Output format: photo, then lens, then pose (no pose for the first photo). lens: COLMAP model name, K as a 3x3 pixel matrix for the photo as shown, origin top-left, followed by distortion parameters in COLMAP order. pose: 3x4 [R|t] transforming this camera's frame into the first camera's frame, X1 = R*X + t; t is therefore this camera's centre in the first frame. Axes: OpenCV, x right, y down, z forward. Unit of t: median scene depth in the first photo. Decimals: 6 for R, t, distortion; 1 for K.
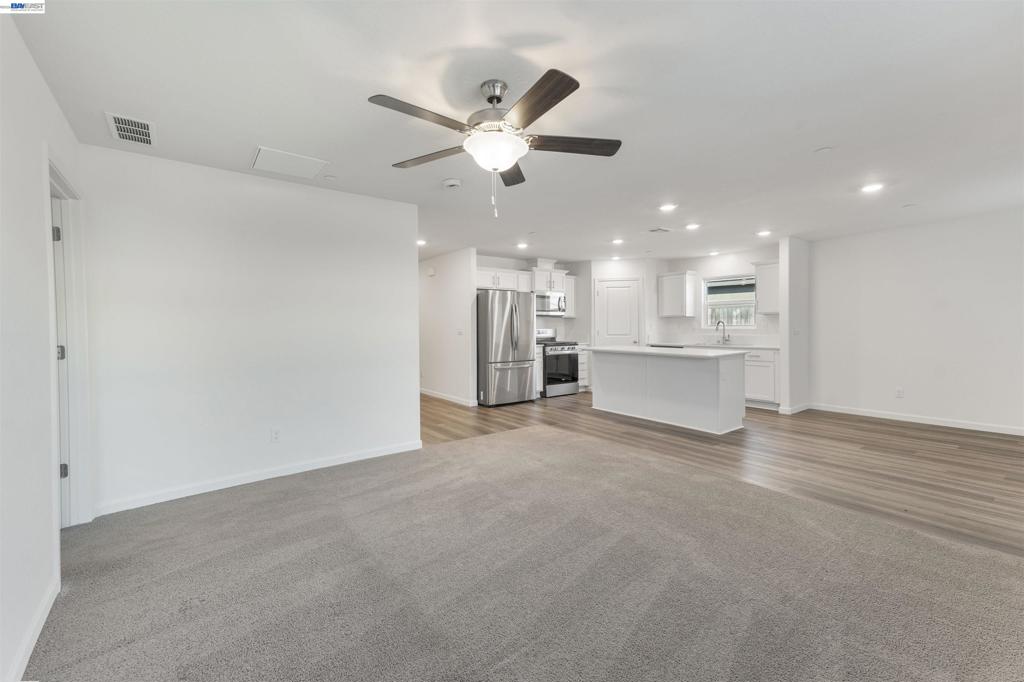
lens RADIAL K [[404.5, 0, 503.3], [0, 404.5, 328.9], [0, 0, 1]] dist [0.000433, -0.001180]
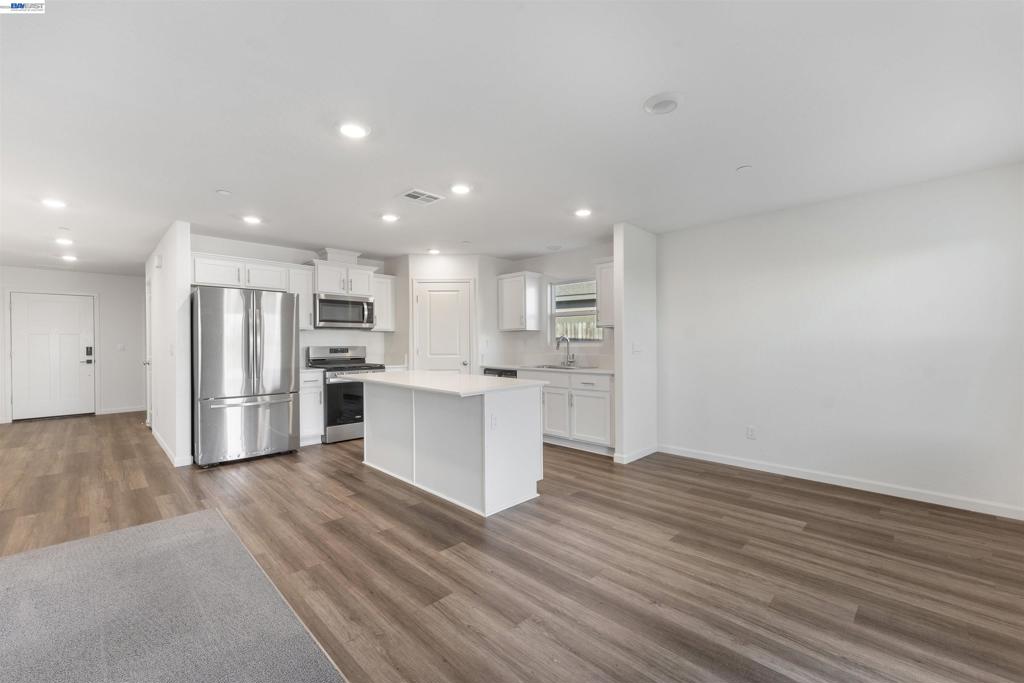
lens RADIAL K [[420.9, 0, 512.0], [0, 420.9, 339.5], [0, 0, 1]] dist [-0.004367, -0.000231]
pose [[0.985627, 0.003440, 0.168902, 0.316596], [-0.001156, 0.999907, -0.013614, -0.002401], [-0.168933, 0.013223, 0.985539, 0.237705]]
